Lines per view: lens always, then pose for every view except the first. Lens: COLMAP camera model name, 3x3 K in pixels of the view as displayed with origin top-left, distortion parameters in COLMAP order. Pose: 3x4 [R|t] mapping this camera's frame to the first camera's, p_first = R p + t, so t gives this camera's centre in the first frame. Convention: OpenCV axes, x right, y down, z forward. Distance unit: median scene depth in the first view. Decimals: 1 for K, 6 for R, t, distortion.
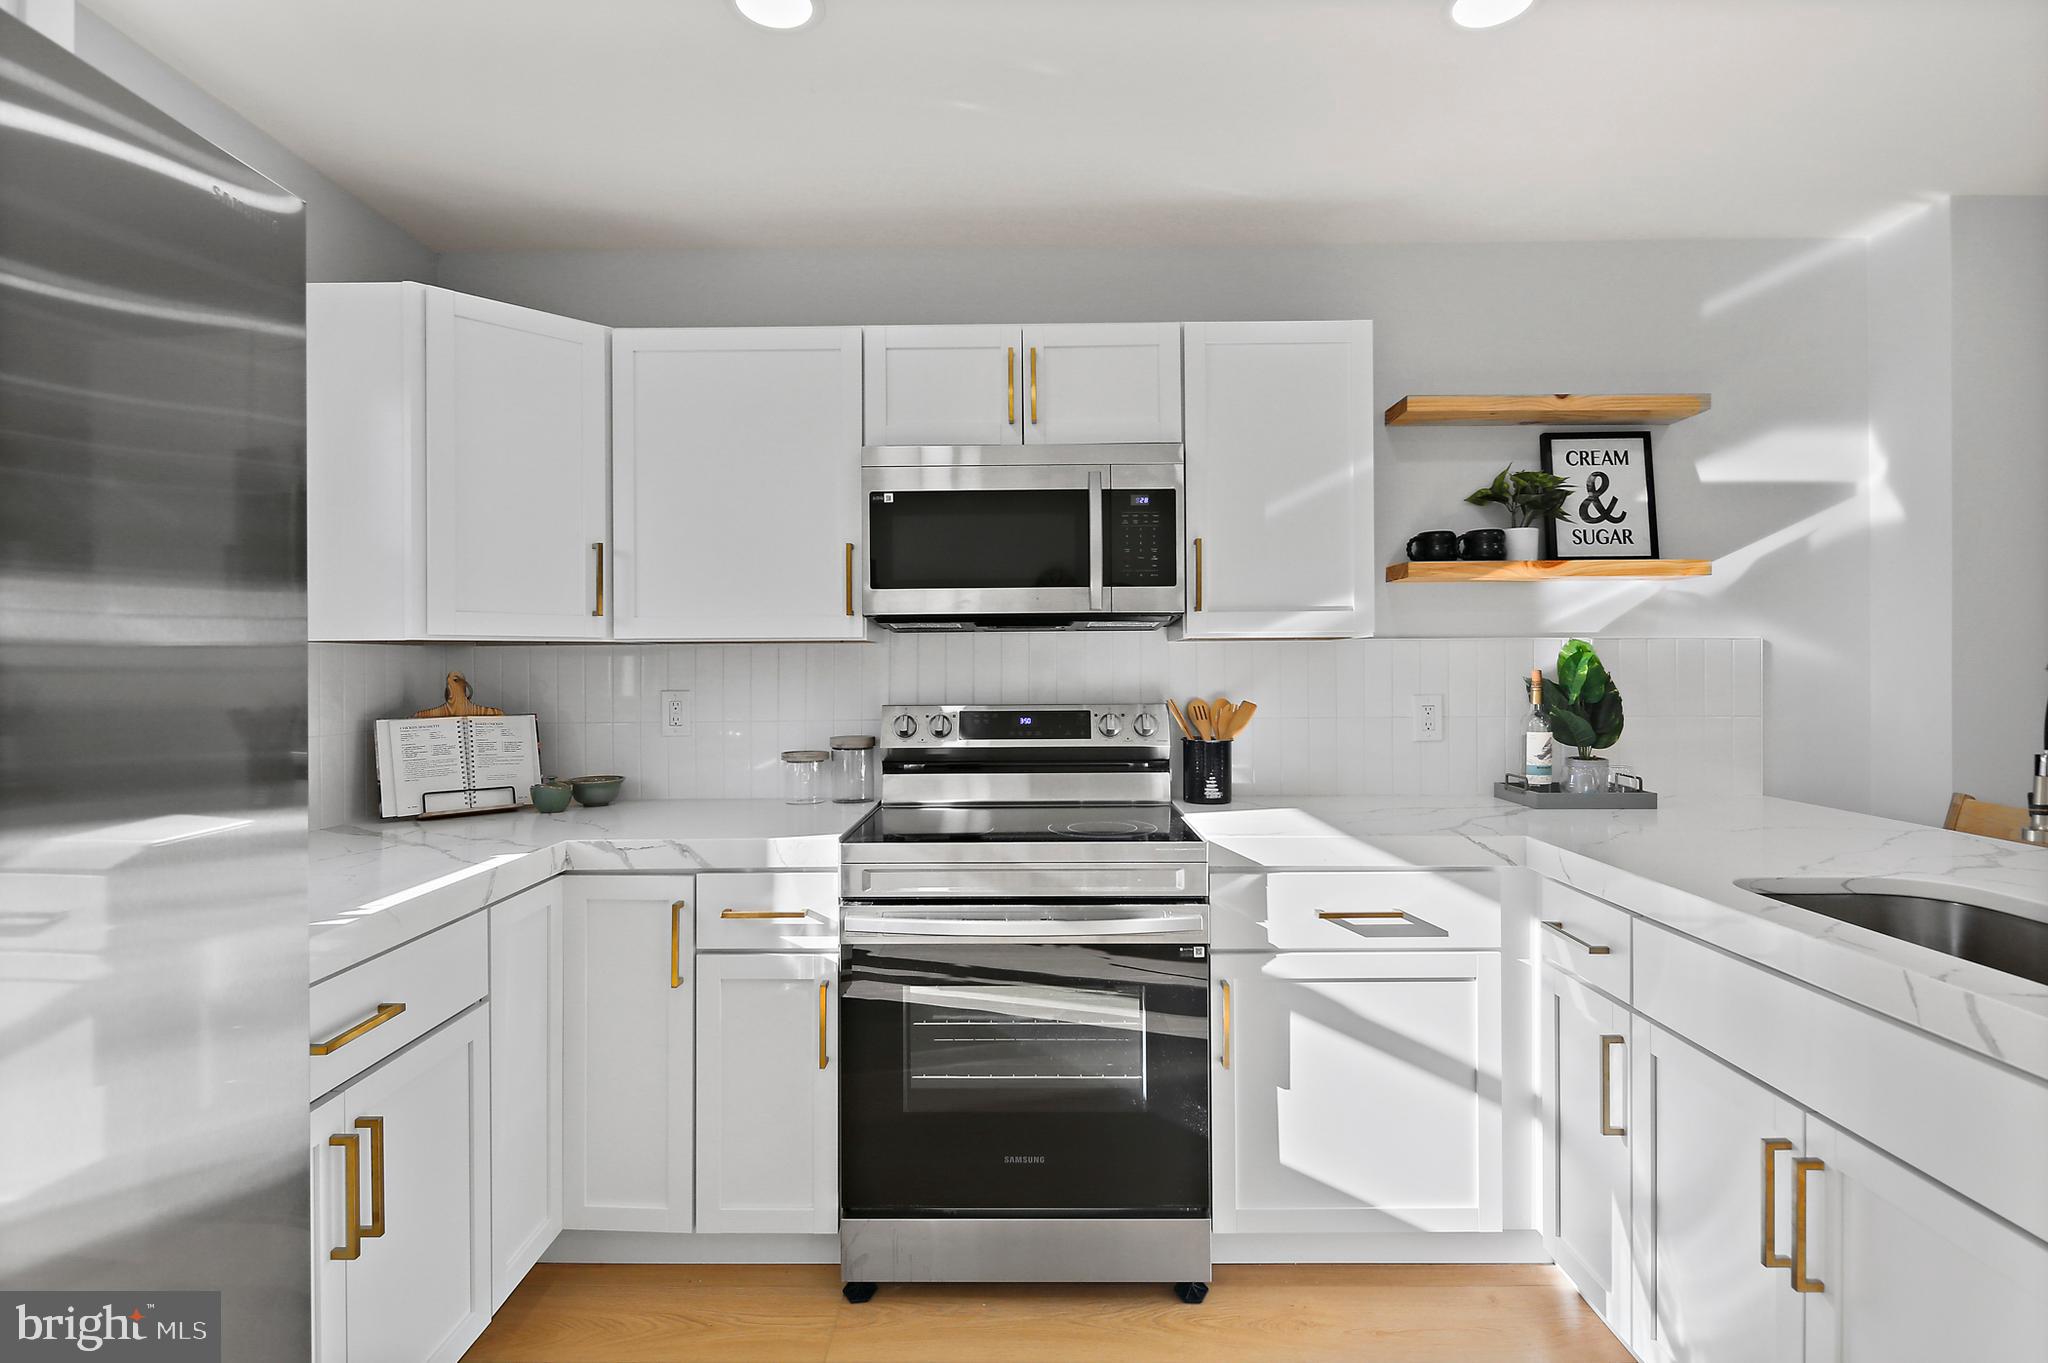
lens RADIAL K [[997.7, 0, 1020.7], [0, 997.7, 673.0], [0, 0, 1]] dist [-0.001448, -0.007942]
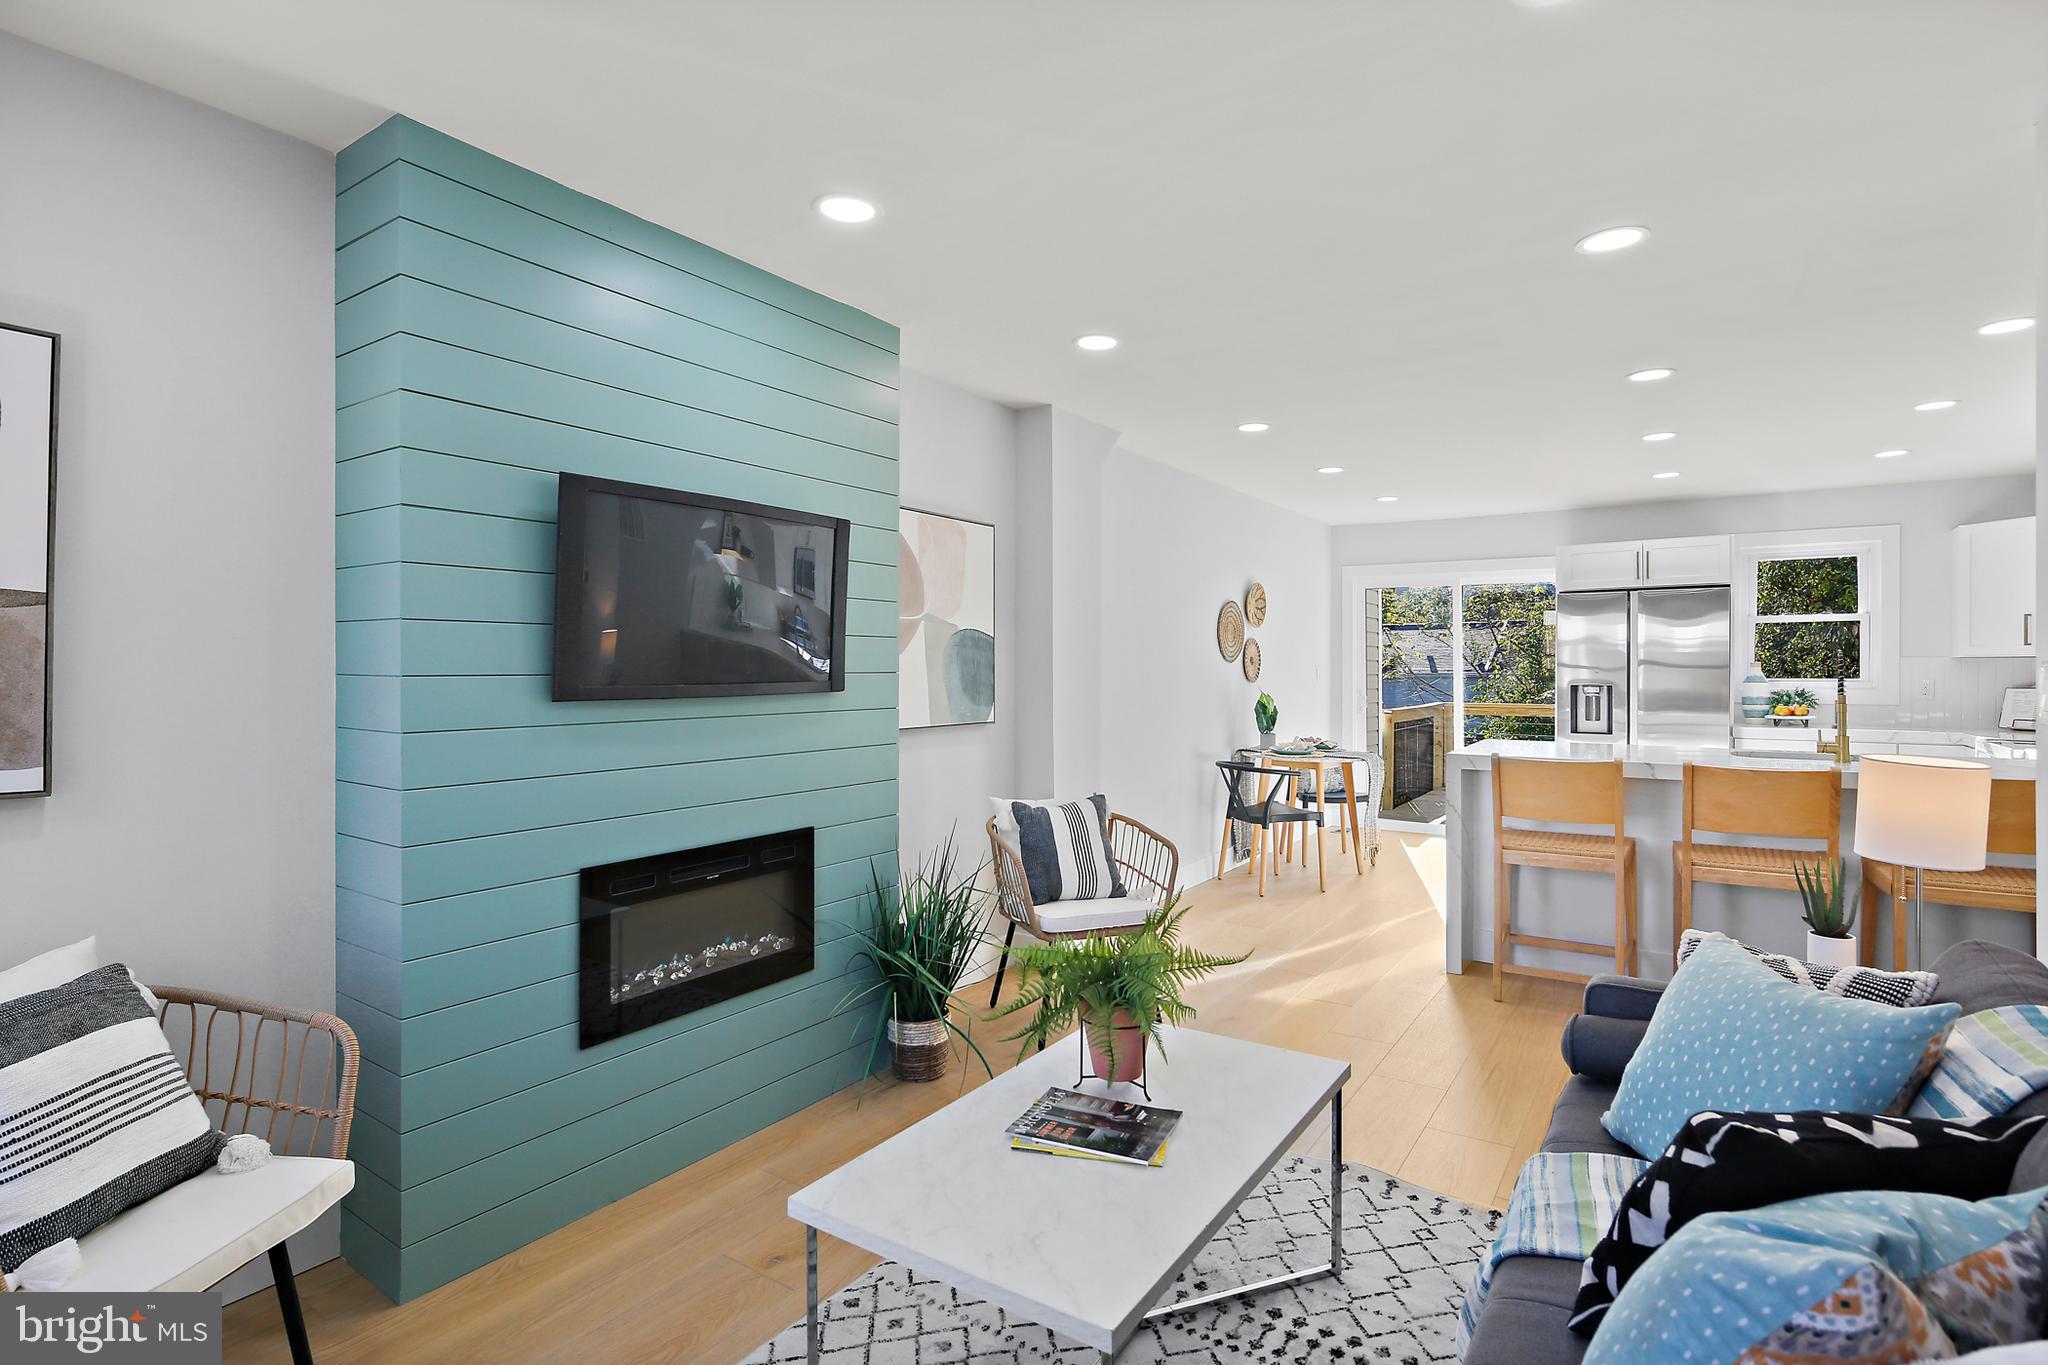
lens RADIAL K [[1006.2, 0, 1023.9], [0, 1006.2, 670.0], [0, 0, 1]] dist [0.008501, -0.009541]
pose [[-0.556577, 0.008593, -0.830752, 2.745942], [0.002113, 0.999958, 0.008928, -0.025424], [0.830794, 0.003214, -0.556571, 0.359299]]
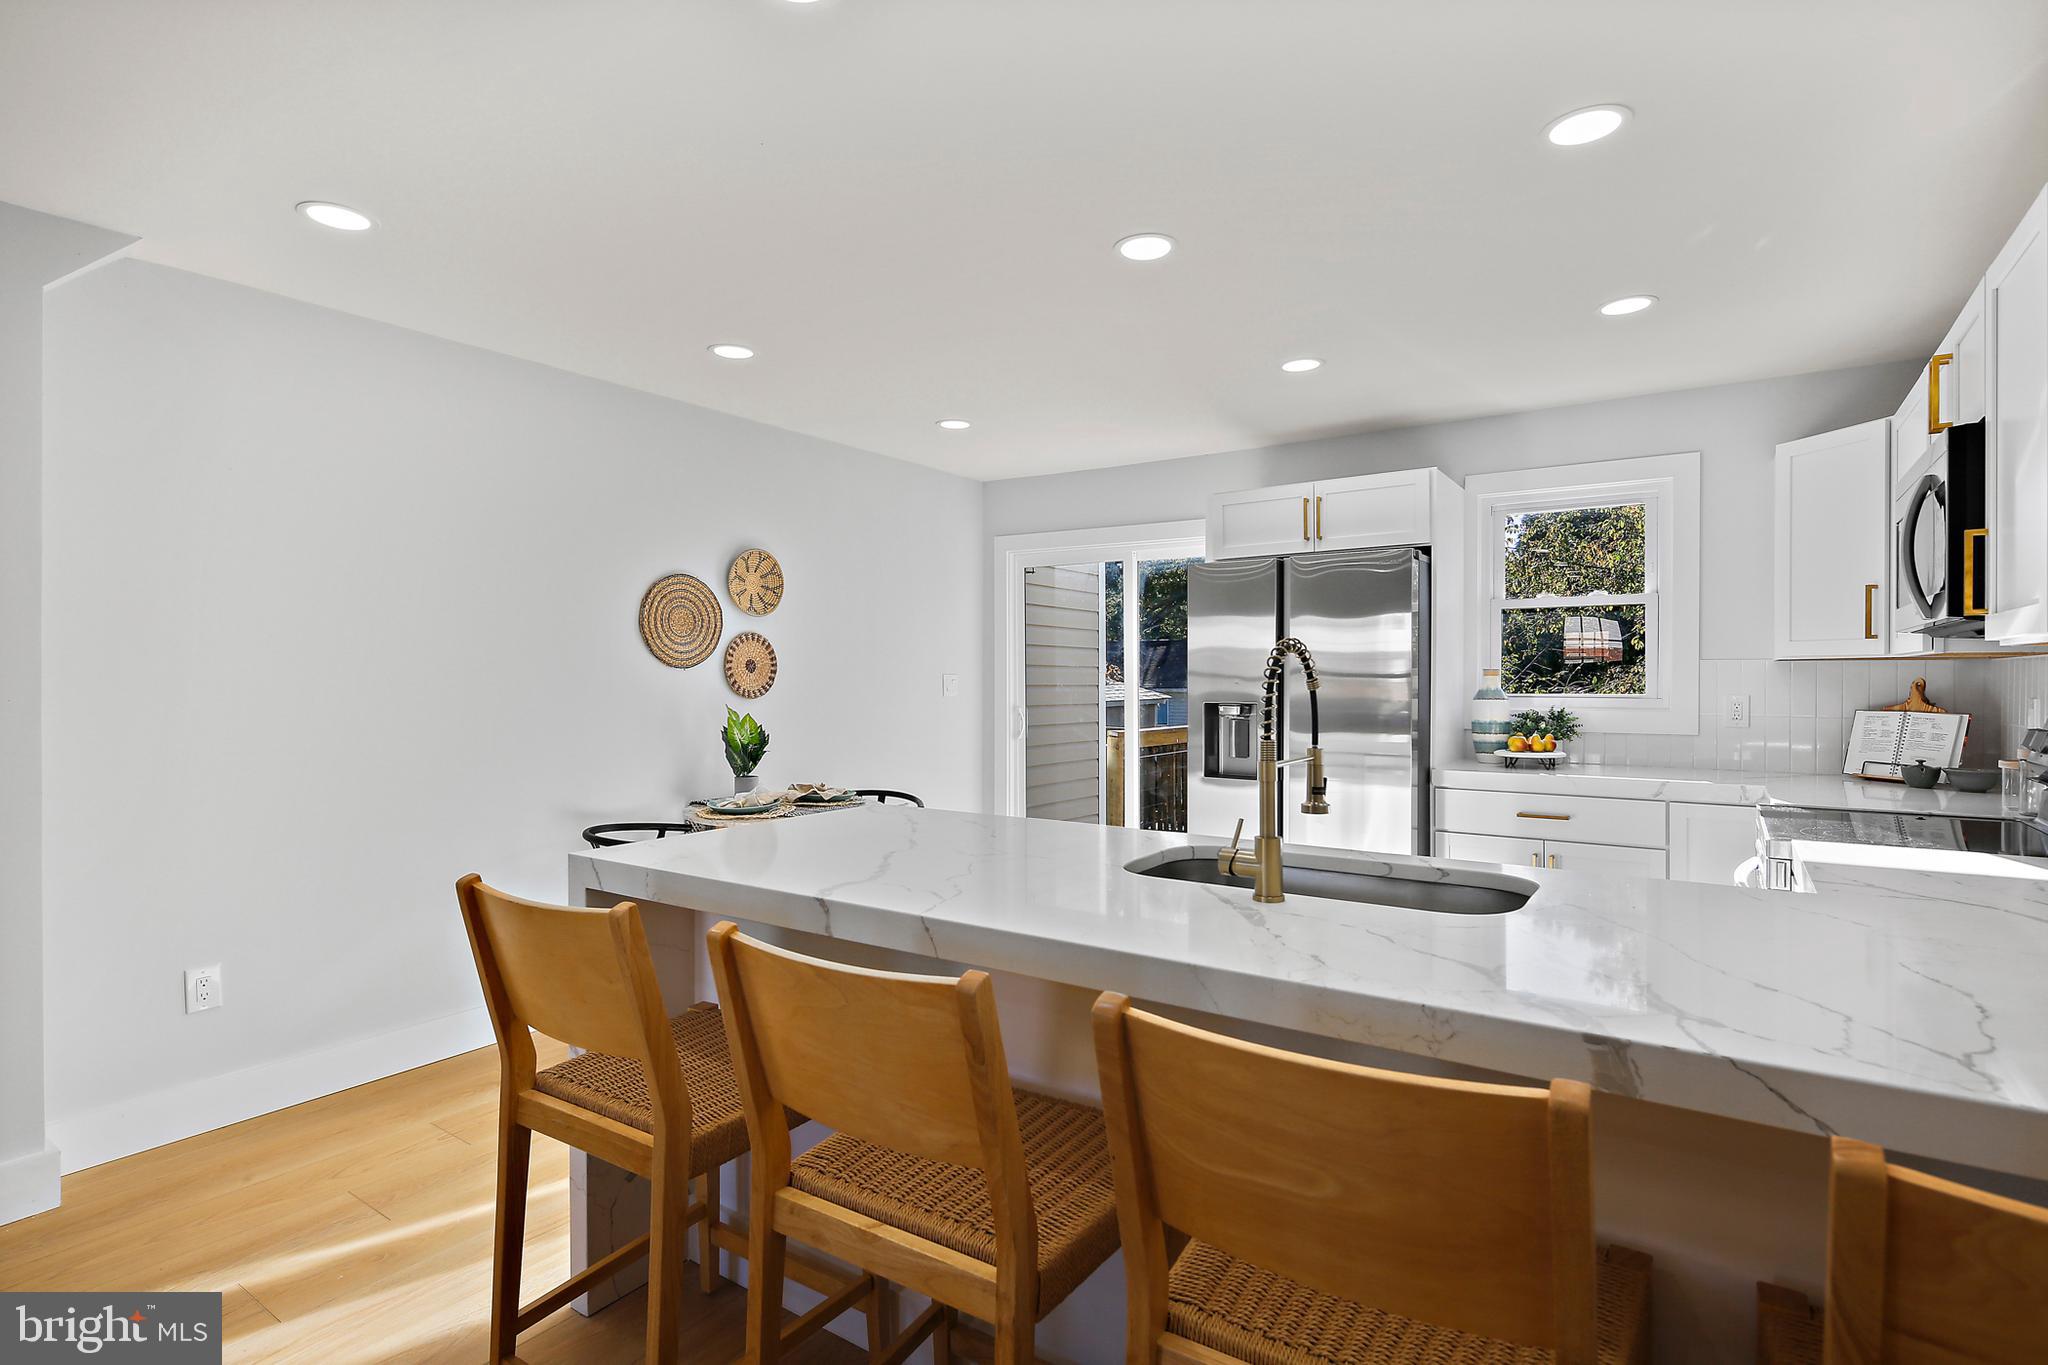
lens RADIAL K [[1008.4, 0, 1025.4], [0, 1008.4, 685.9], [0, 0, 1]] dist [0.001480, -0.001435]
pose [[-0.562833, 0.012443, -0.826477, 1.321300], [0.001164, 0.999898, 0.014261, -0.013322], [0.826570, 0.007065, -0.562790, 0.808325]]
